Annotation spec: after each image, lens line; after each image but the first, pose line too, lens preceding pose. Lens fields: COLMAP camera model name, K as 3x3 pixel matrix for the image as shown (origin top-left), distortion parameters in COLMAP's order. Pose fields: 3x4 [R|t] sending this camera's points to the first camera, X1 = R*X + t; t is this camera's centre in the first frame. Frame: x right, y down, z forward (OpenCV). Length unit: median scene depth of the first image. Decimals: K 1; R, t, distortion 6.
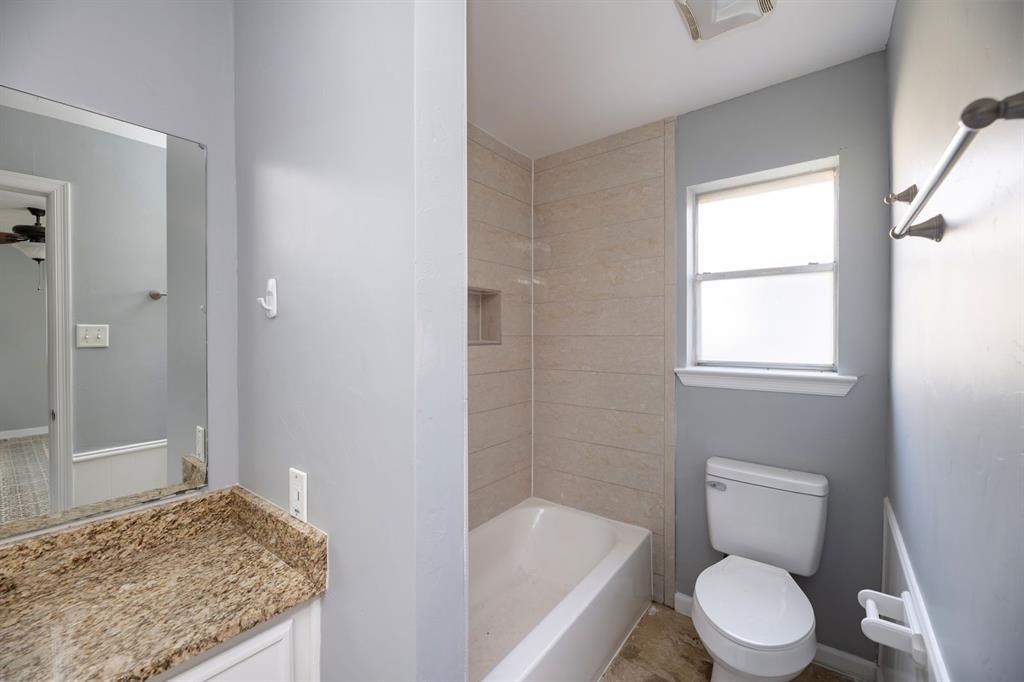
lens RADIAL K [[417.8, 0, 511.4], [0, 417.8, 338.1], [0, 0, 1]] dist [-0.002420, -0.000315]
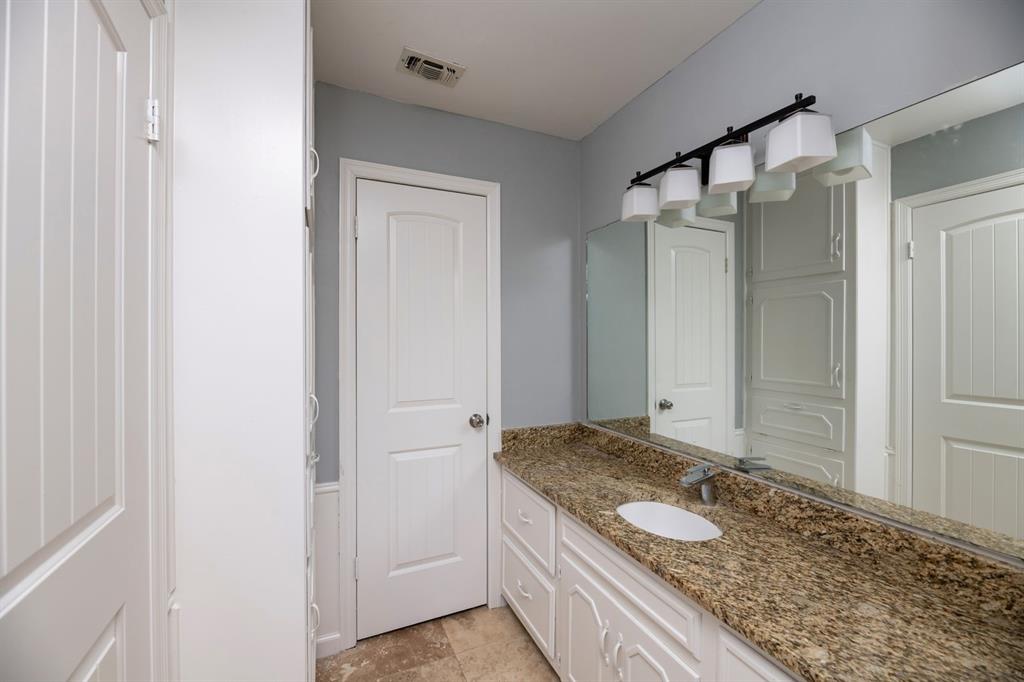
lens RADIAL K [[417.8, 0, 511.1], [0, 417.8, 339.3], [0, 0, 1]] dist [-0.002420, -0.000315]
pose [[-0.467986, -0.000905, -0.883736, 0.231399], [-0.009094, 0.999951, 0.003792, 0.003456], [0.883689, 0.009811, -0.467971, 0.584422]]
